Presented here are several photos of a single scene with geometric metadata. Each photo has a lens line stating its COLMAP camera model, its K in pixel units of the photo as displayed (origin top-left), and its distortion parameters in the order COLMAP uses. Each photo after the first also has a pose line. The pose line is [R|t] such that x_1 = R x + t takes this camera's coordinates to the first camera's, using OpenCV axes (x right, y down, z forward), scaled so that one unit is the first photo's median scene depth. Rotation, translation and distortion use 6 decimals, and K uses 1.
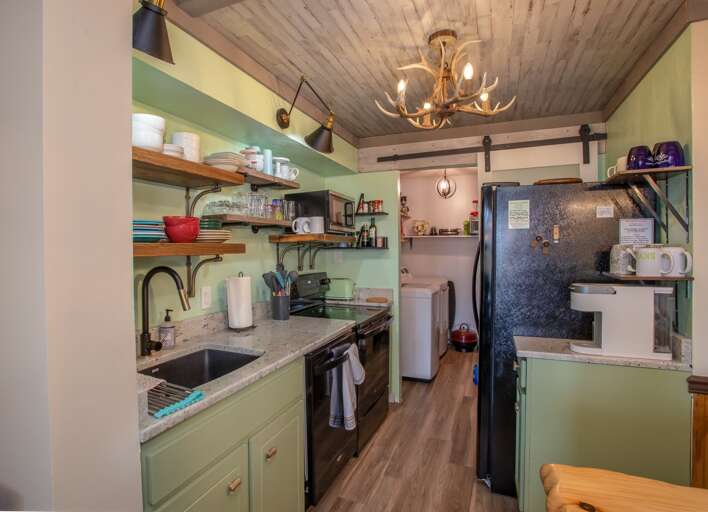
lens RADIAL K [[379.7, 0, 325.9], [0, 379.7, 254.0], [0, 0, 1]] dist [-0.084792, 0.000111]
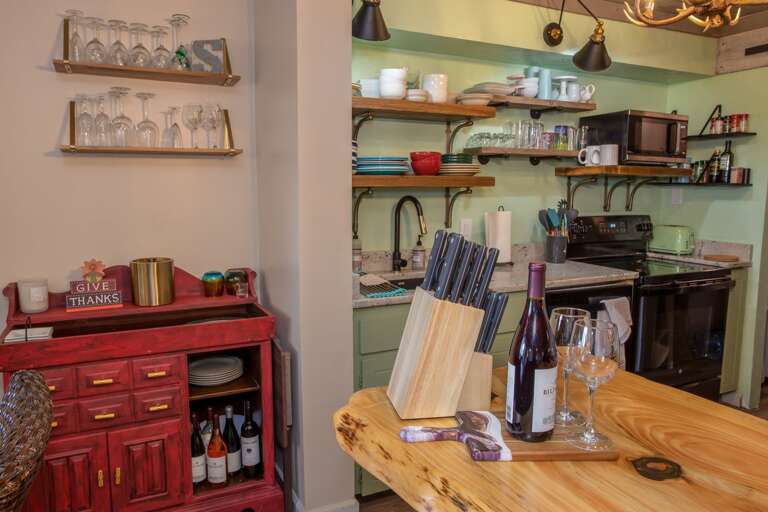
lens RADIAL K [[574.1, 0, 397.5], [0, 574.1, 257.2], [0, 0, 1]] dist [-0.065781, 0.071941]
pose [[0.786930, 0.086507, -0.610949, 0.391363], [-0.018373, 0.992970, 0.116934, 0.008811], [0.616769, -0.080794, 0.782987, -0.270450]]
